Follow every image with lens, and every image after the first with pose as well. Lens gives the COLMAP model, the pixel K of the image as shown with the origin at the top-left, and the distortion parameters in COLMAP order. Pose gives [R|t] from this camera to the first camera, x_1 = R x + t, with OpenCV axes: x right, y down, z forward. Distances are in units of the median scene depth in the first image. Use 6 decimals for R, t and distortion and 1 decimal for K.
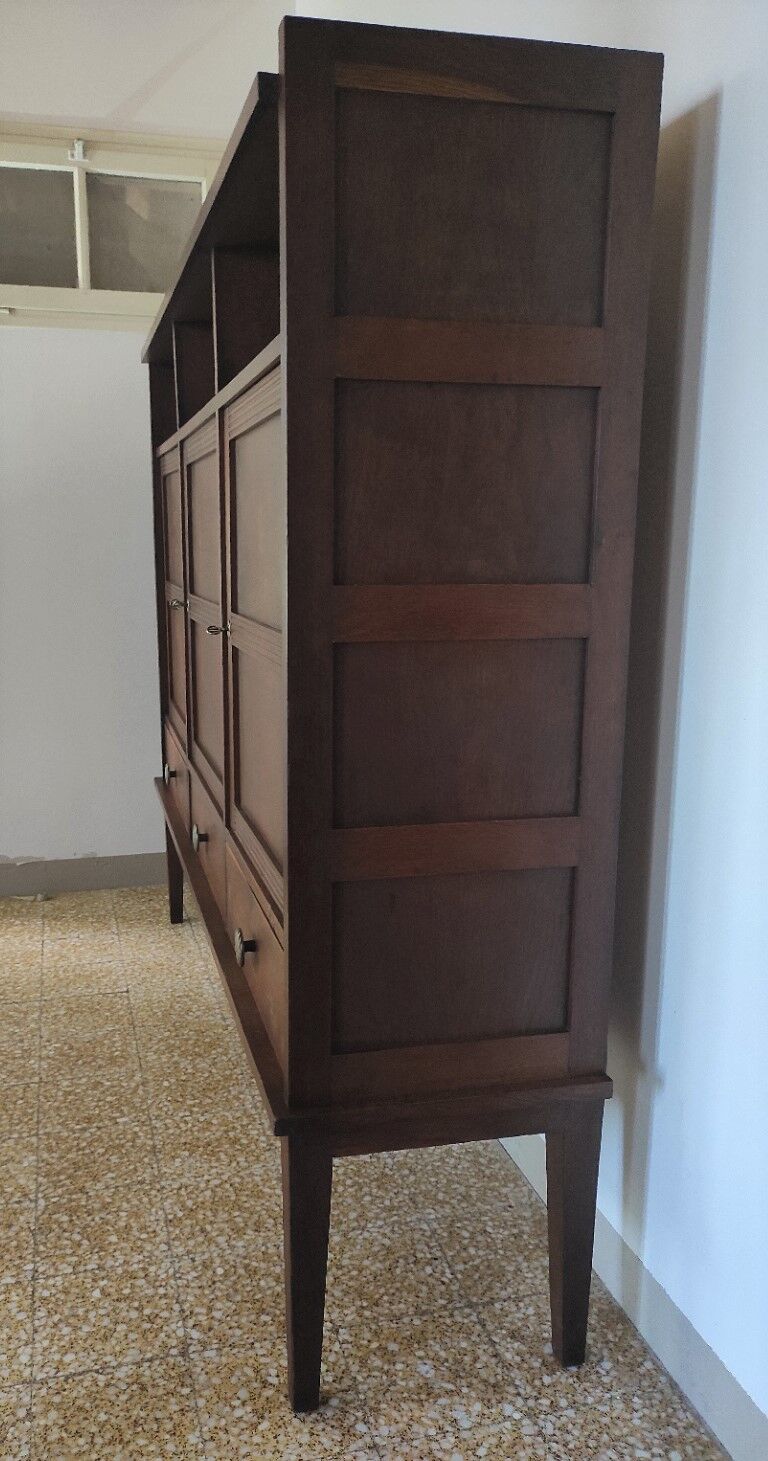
lens RADIAL K [[1084.2, 0, 314.0], [0, 1084.2, 741.0], [0, 0, 1]] dist [0.047239, -0.050744]
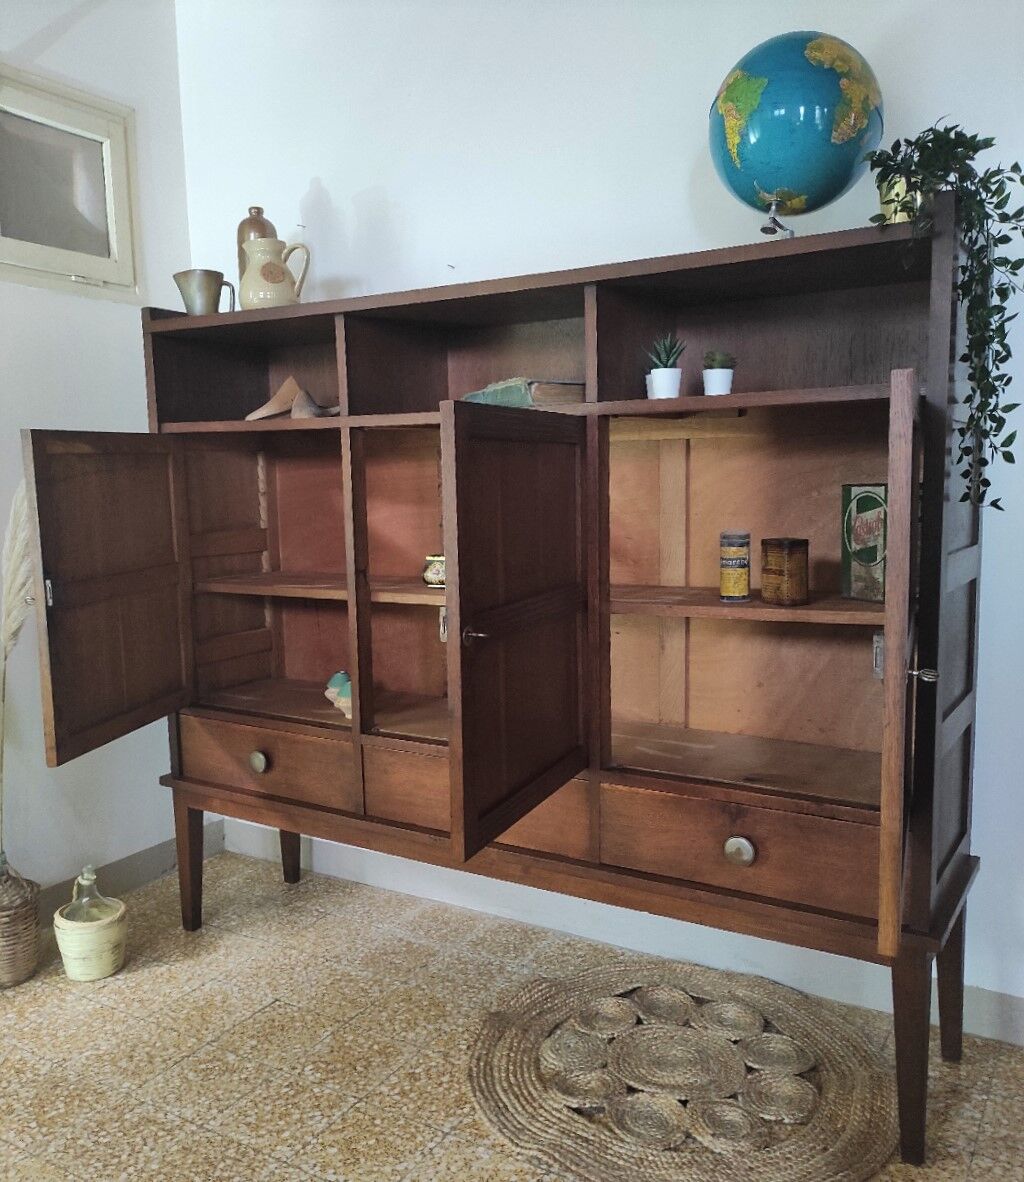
lens RADIAL K [[1036.8, 0, 508.2], [0, 1036.8, 598.5], [0, 0, 1]] dist [0.051027, -0.055364]
pose [[0.701370, -0.096061, 0.706295, -1.128866], [0.146782, 0.989105, -0.011234, -0.126698], [-0.697521, 0.111551, 0.707828, 0.337925]]
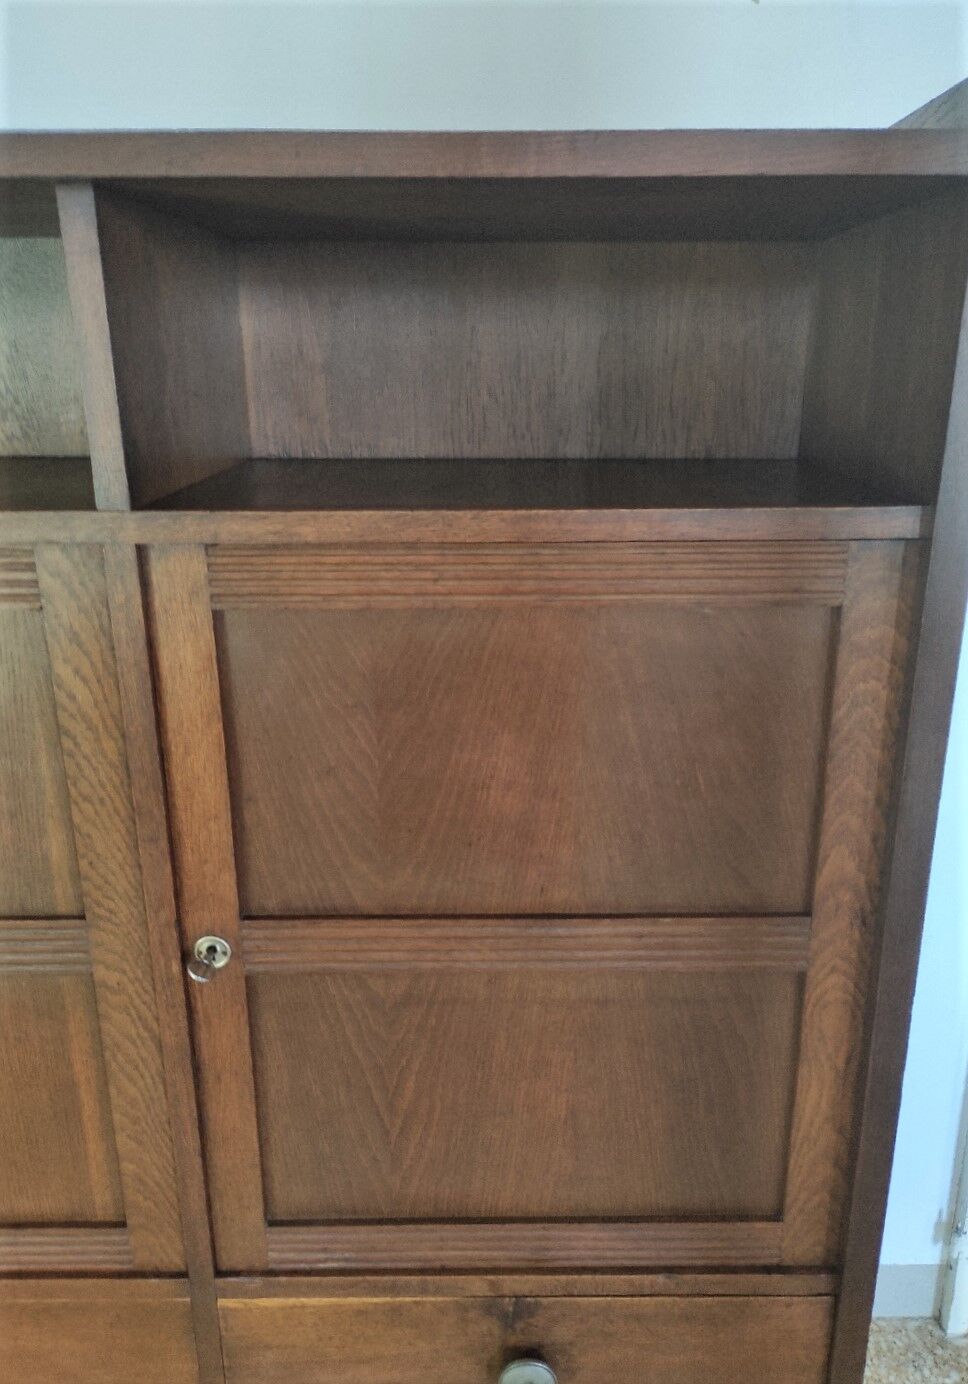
lens RADIAL K [[1035.1, 0, 517.3], [0, 1035.1, 693.5], [0, 0, 1]] dist [0.023420, -0.002482]
pose [[0.214026, -0.294282, 0.931446, -0.559768], [0.178603, 0.949256, 0.258870, -0.382255], [-0.960361, 0.110954, 0.255725, 0.857889]]
